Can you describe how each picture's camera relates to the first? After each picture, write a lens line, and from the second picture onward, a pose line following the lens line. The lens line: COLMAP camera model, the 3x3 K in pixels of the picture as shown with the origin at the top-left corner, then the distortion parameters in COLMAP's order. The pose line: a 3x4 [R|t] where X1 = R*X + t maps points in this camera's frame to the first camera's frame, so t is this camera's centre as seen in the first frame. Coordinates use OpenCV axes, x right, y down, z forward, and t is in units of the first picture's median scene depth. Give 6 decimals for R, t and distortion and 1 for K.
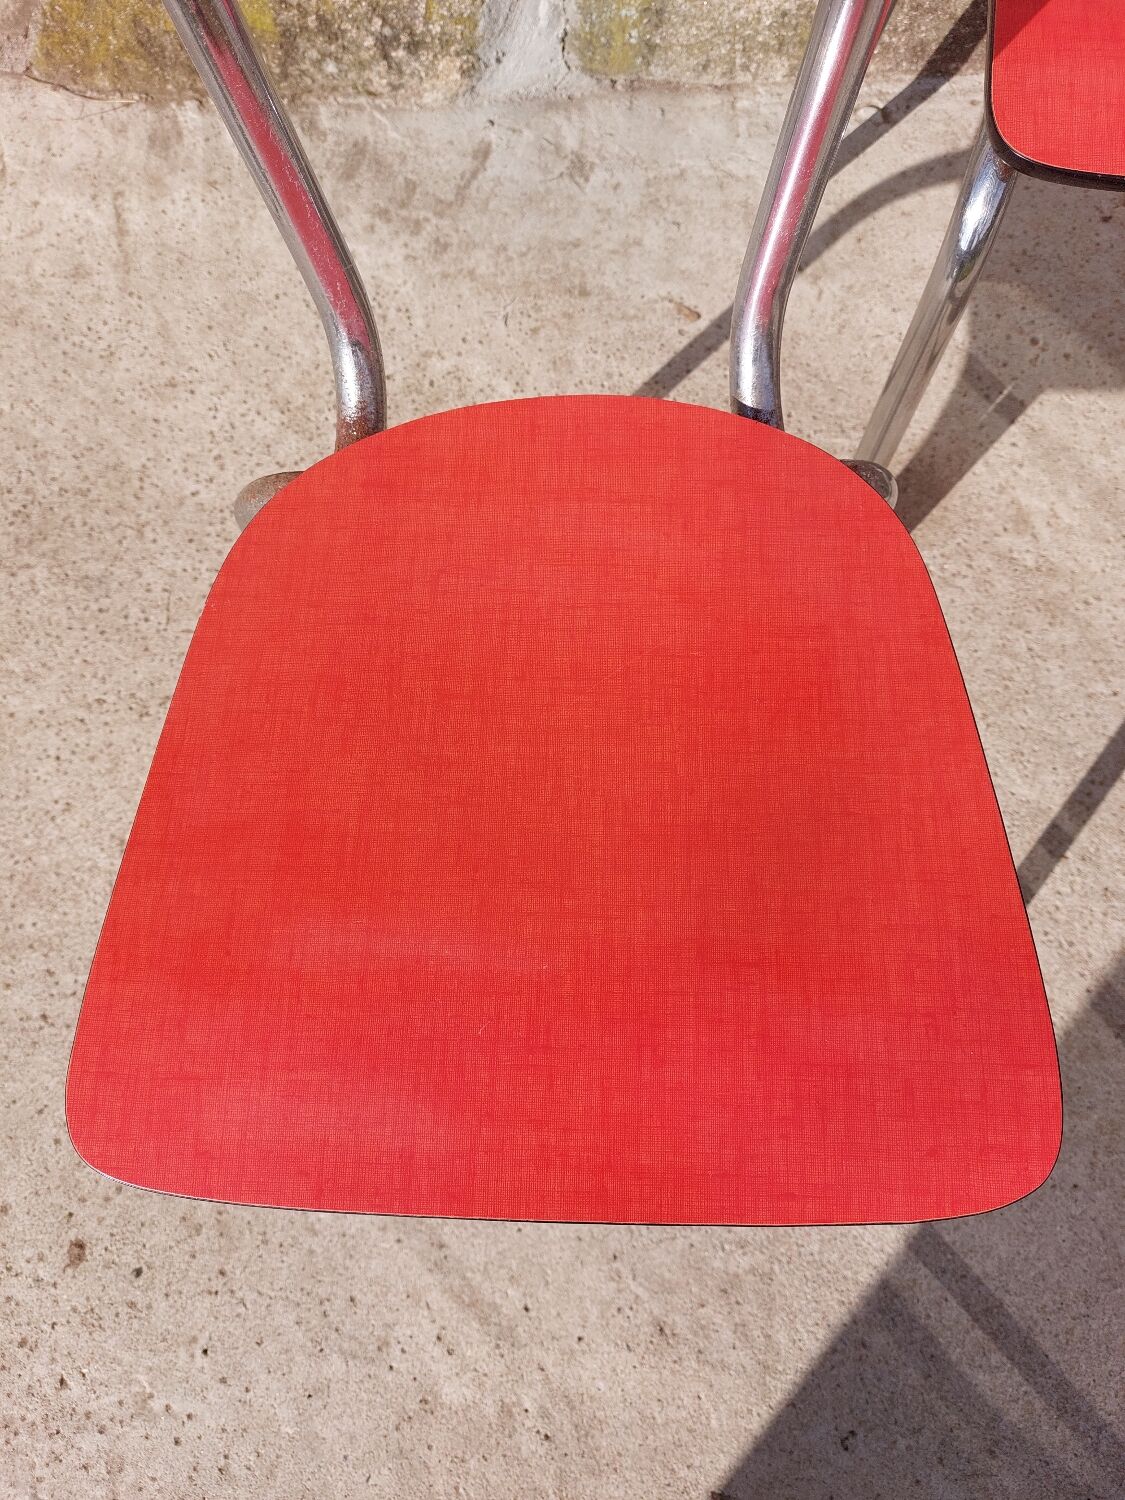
lens RADIAL K [[1095.6, 0, 571.4], [0, 1095.6, 755.6], [0, 0, 1]] dist [0.062614, -0.060311]
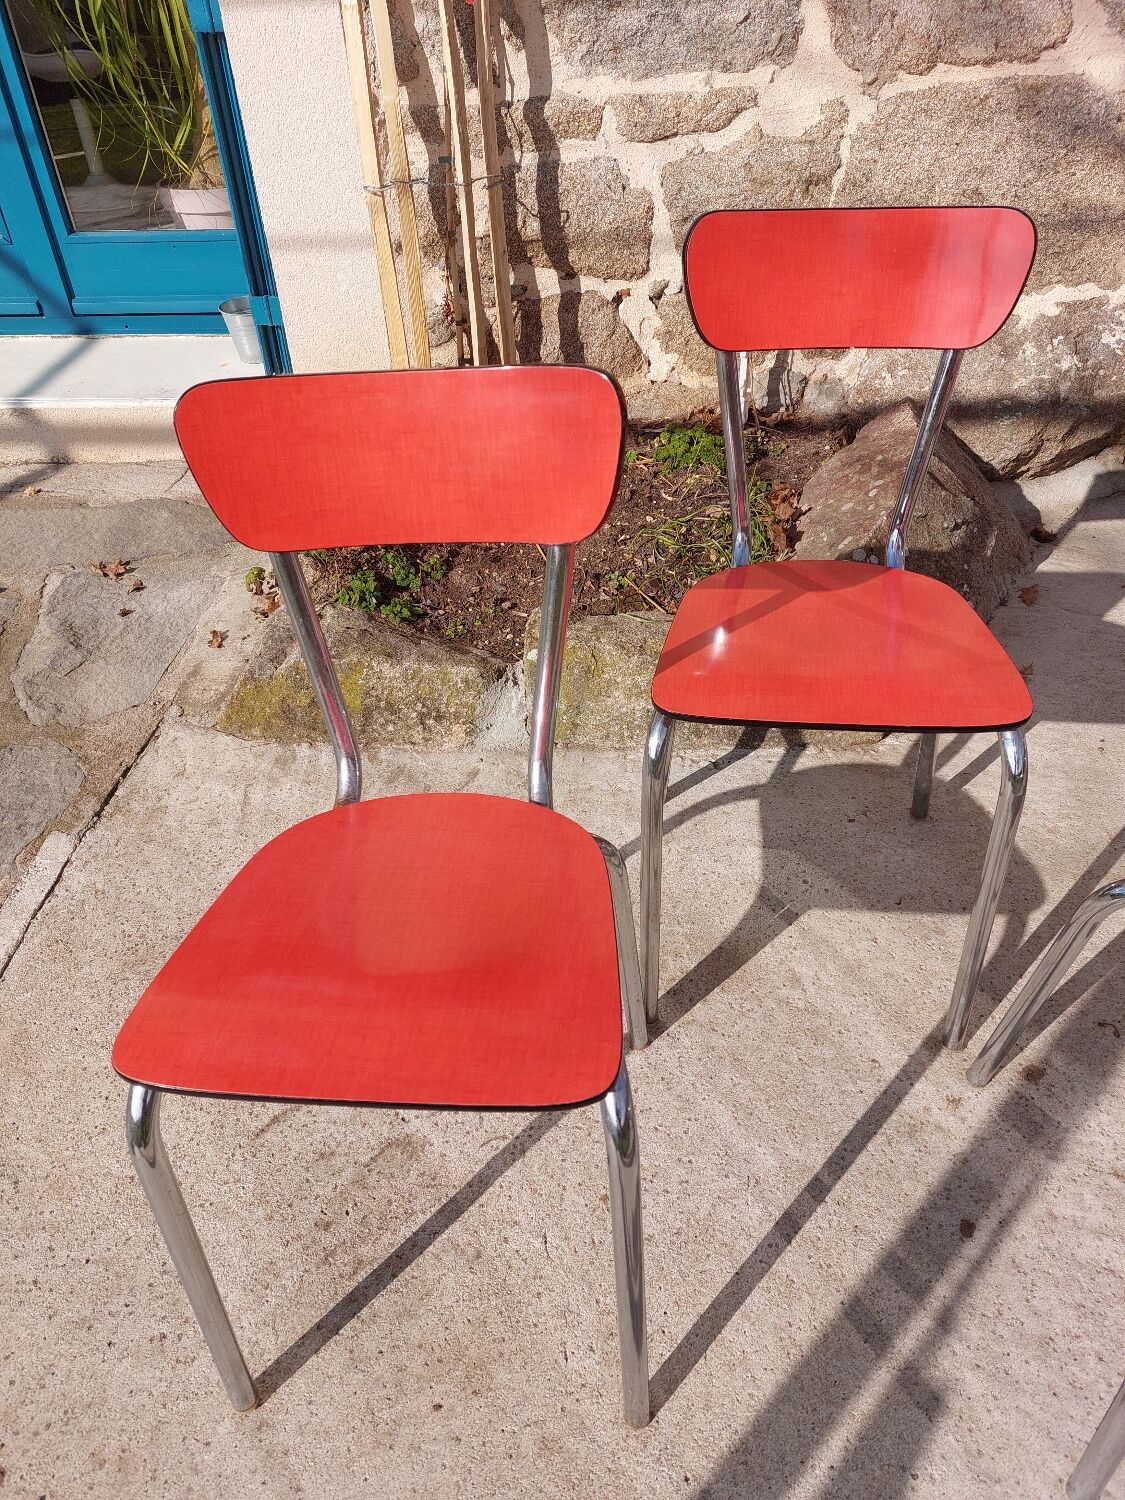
lens RADIAL K [[1095.6, 0, 578.5], [0, 1095.6, 761.8], [0, 0, 1]] dist [0.062614, -0.060311]
pose [[0.997362, 0.043262, -0.058288, 0.201814], [-0.069216, 0.808714, -0.584115, 0.452176], [0.021868, 0.586608, 0.809575, -0.384101]]
